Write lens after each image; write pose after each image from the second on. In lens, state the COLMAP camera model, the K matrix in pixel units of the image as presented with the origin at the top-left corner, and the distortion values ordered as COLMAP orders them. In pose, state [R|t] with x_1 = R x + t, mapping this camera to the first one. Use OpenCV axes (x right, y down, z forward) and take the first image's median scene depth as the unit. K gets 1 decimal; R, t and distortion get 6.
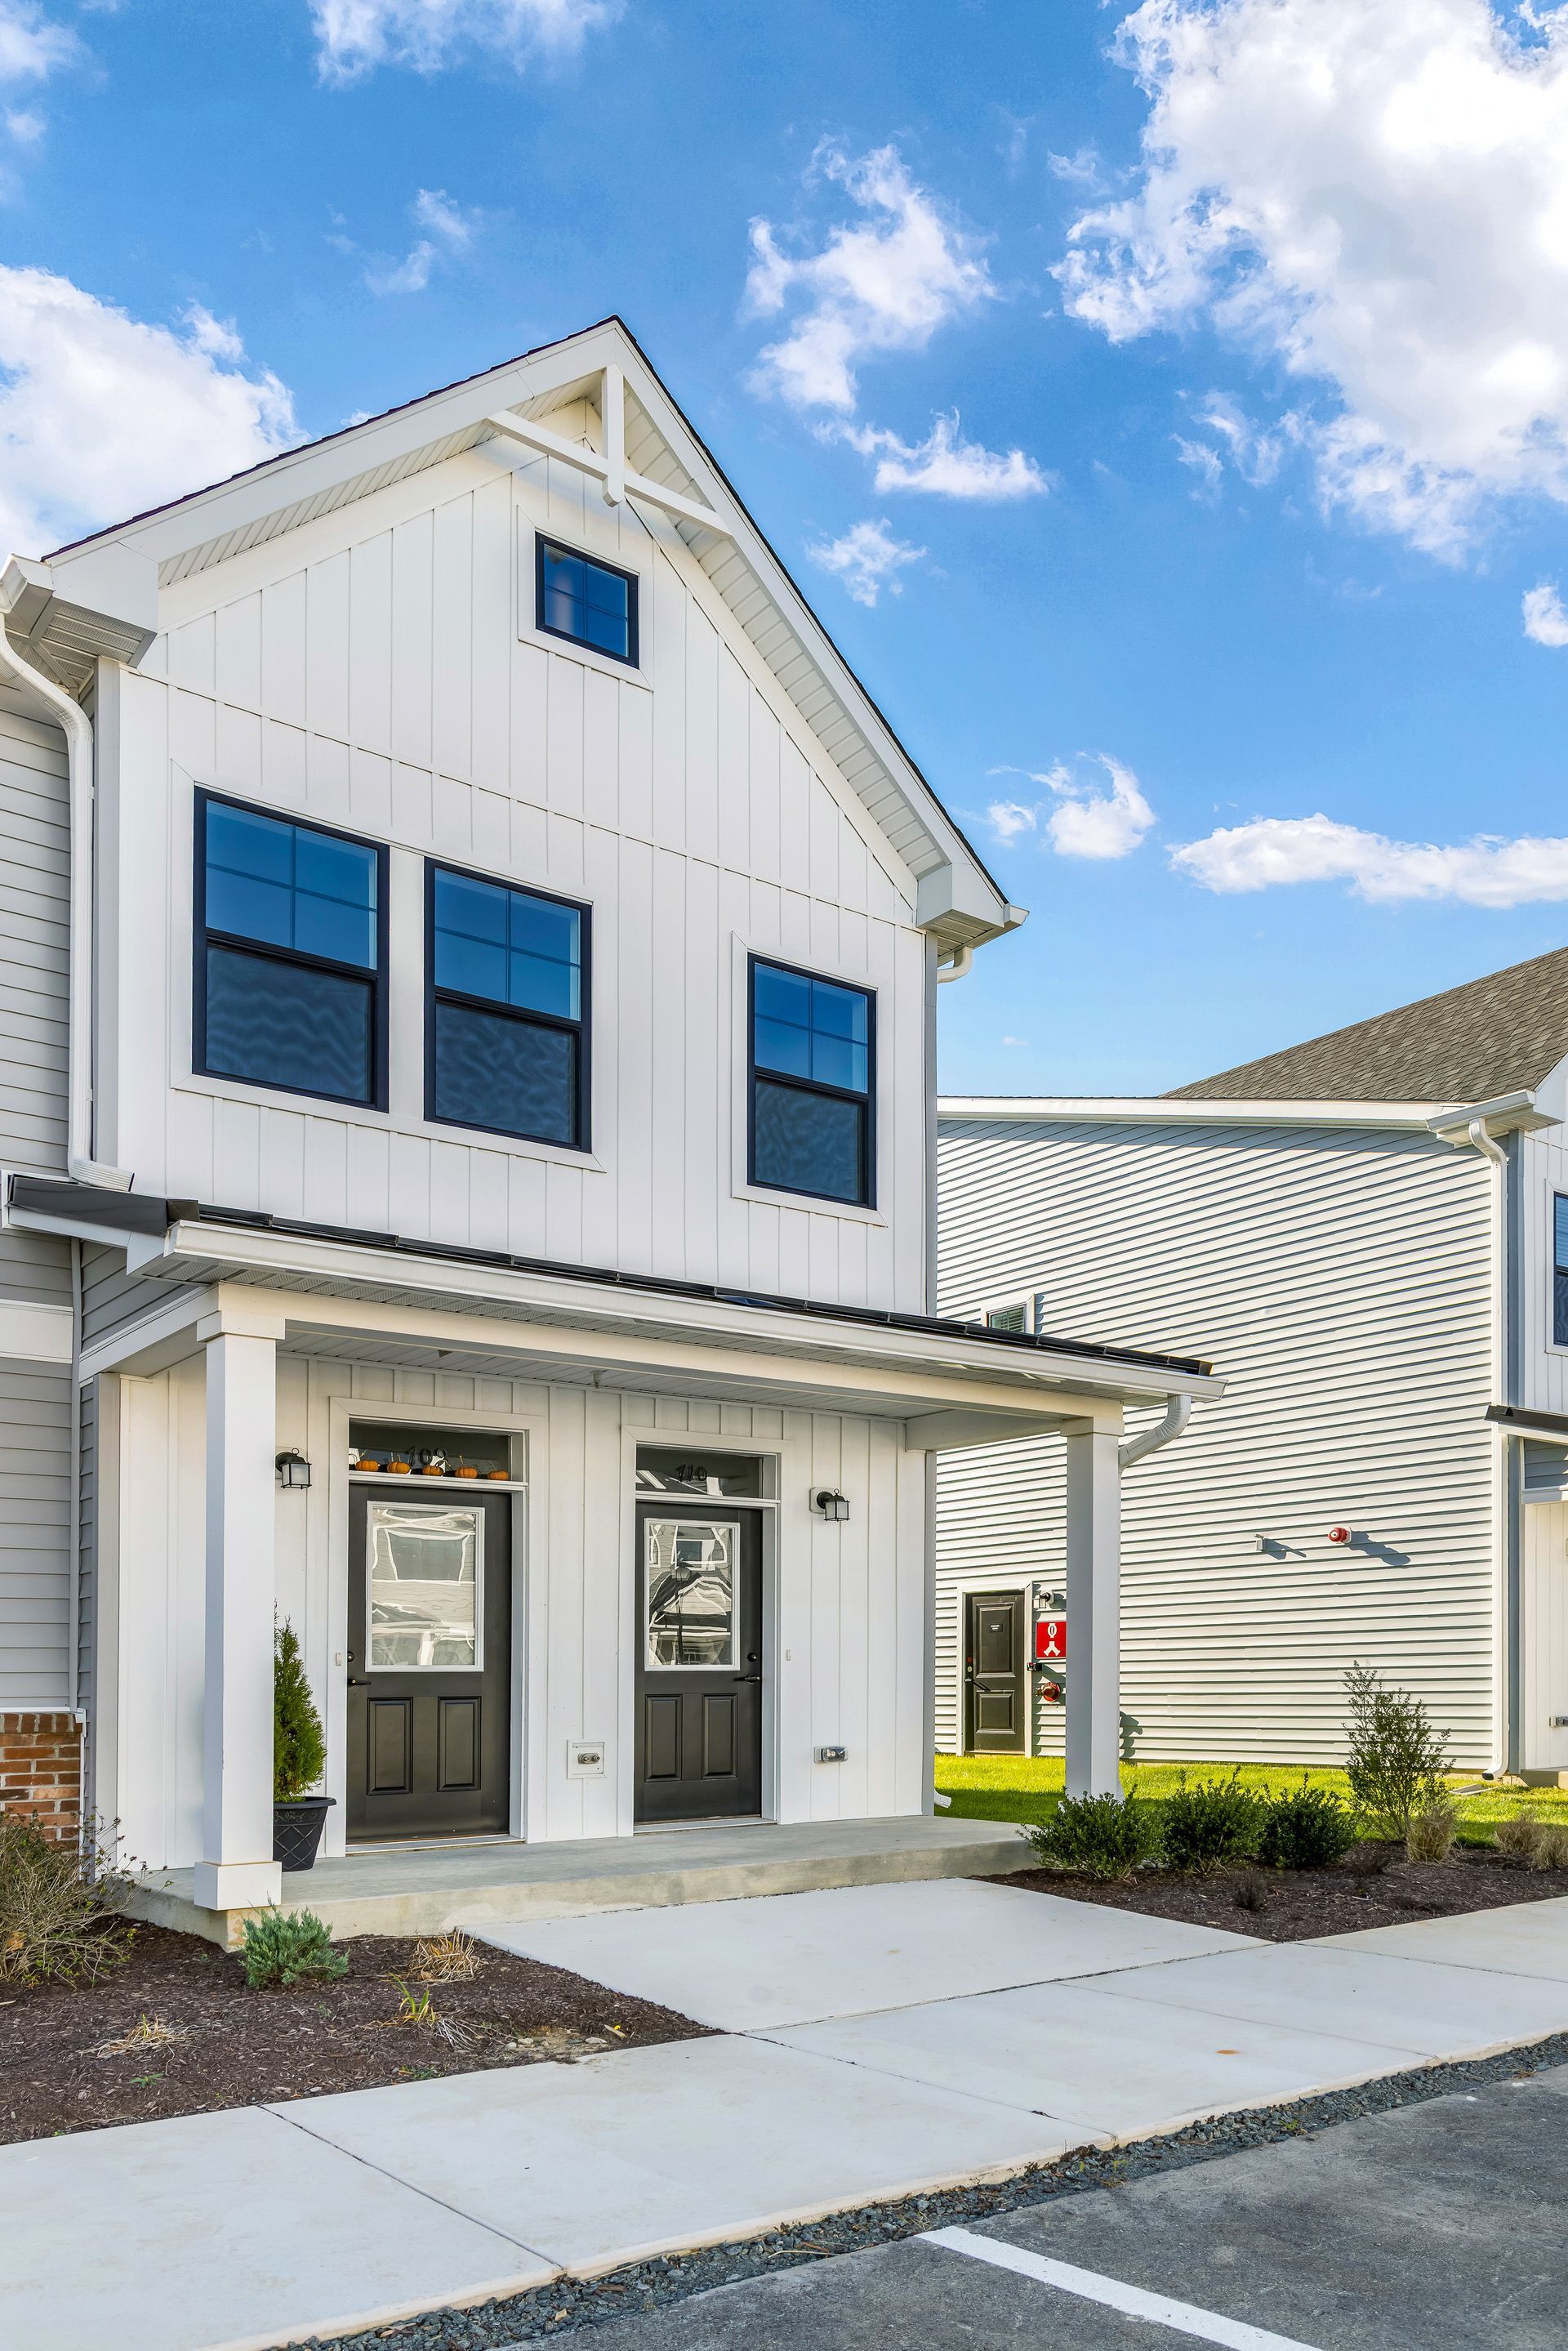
lens RADIAL K [[1717.6, 0, 784.0], [0, 1717.6, 1175.5], [0, 0, 1]] dist [0.003857, 0.001406]
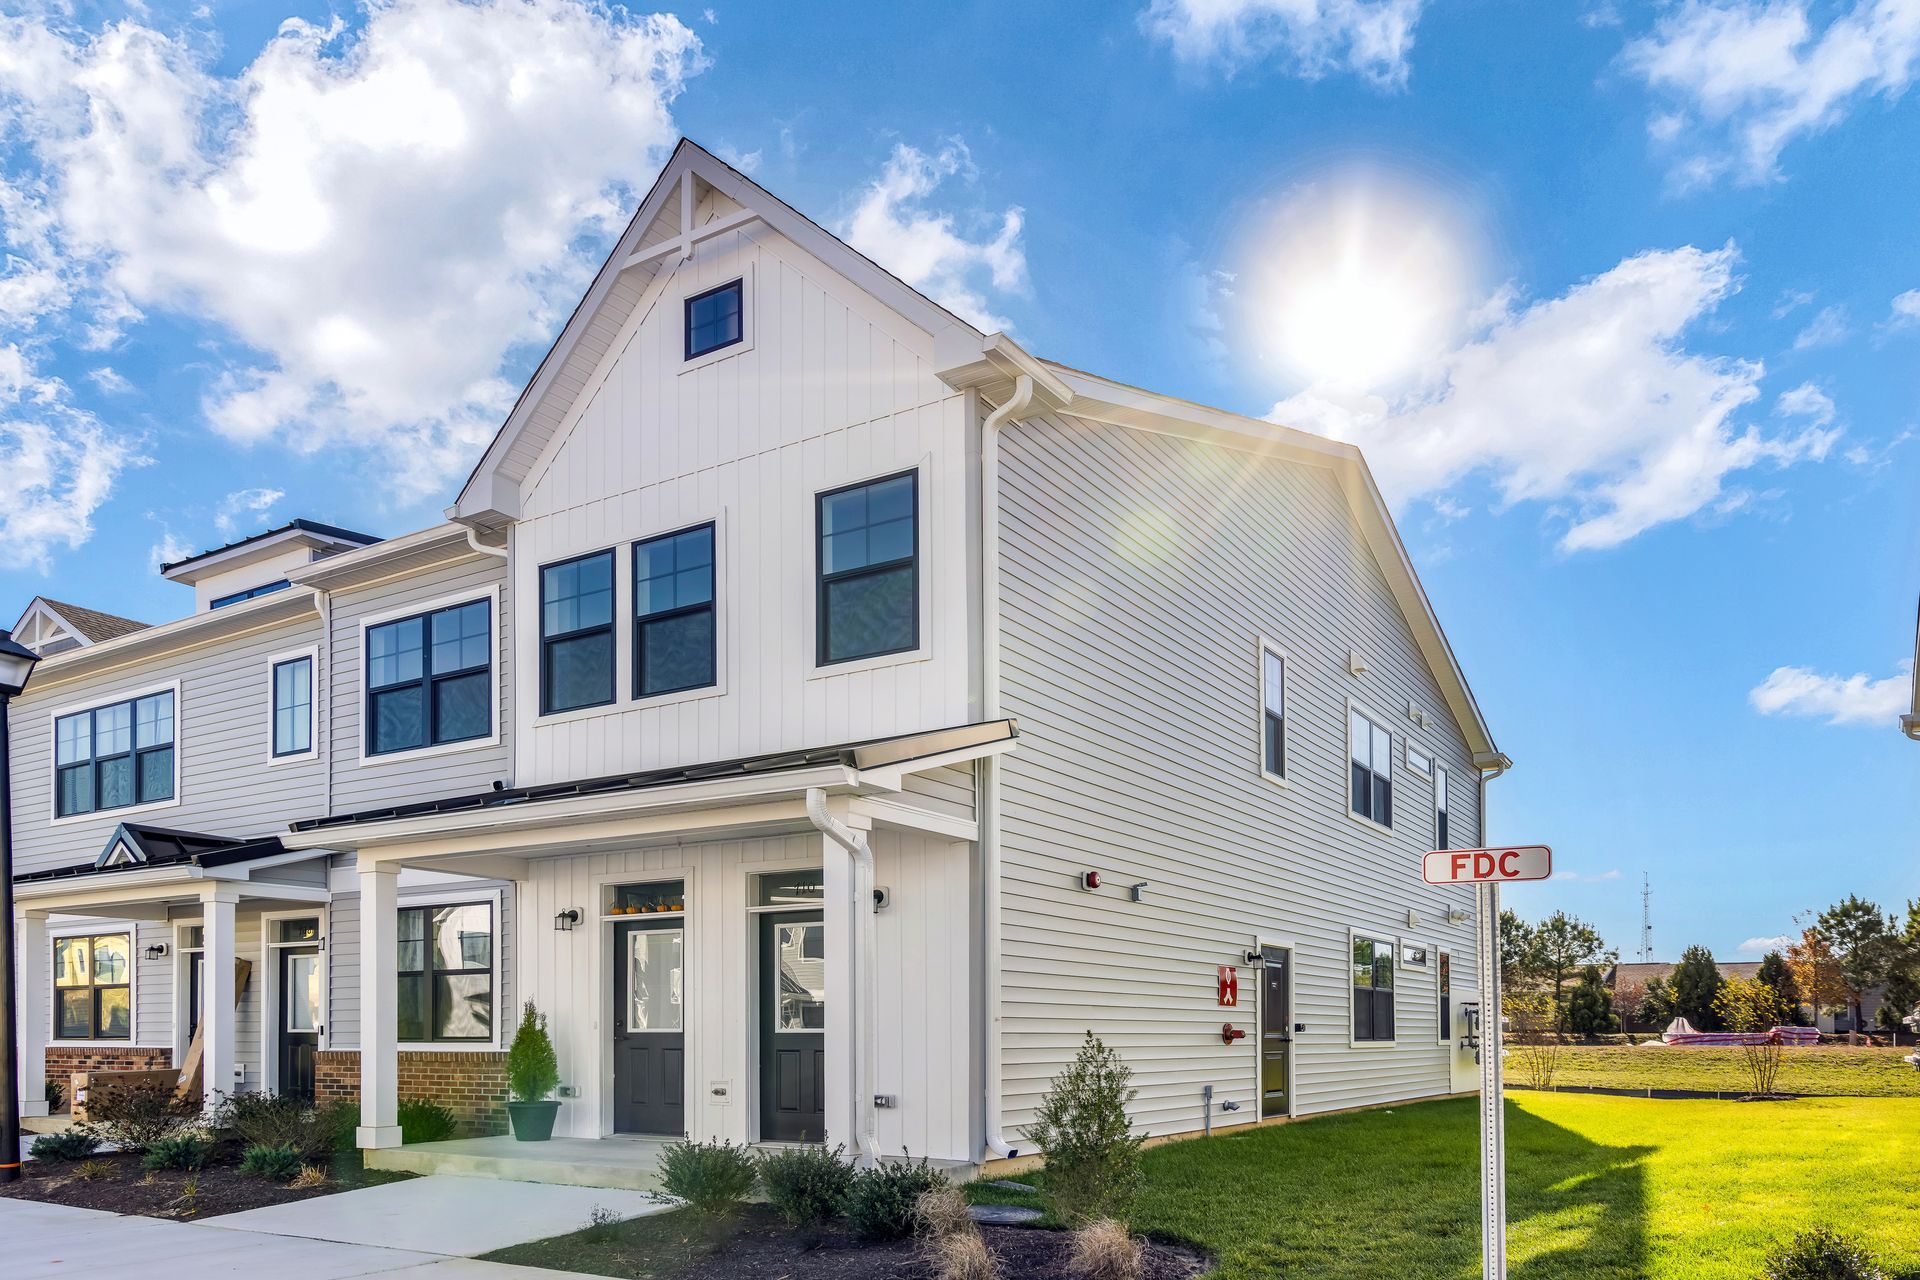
lens RADIAL K [[1325.3, 0, 960.0], [0, 1325.3, 640.0], [0, 0, 1]] dist [0.001003, 0.000927]
pose [[0.341111, -0.257070, -0.904189, 1.068856], [0.257967, 0.950551, -0.172931, 0.215253], [0.903934, -0.174262, 0.390559, 0.791643]]
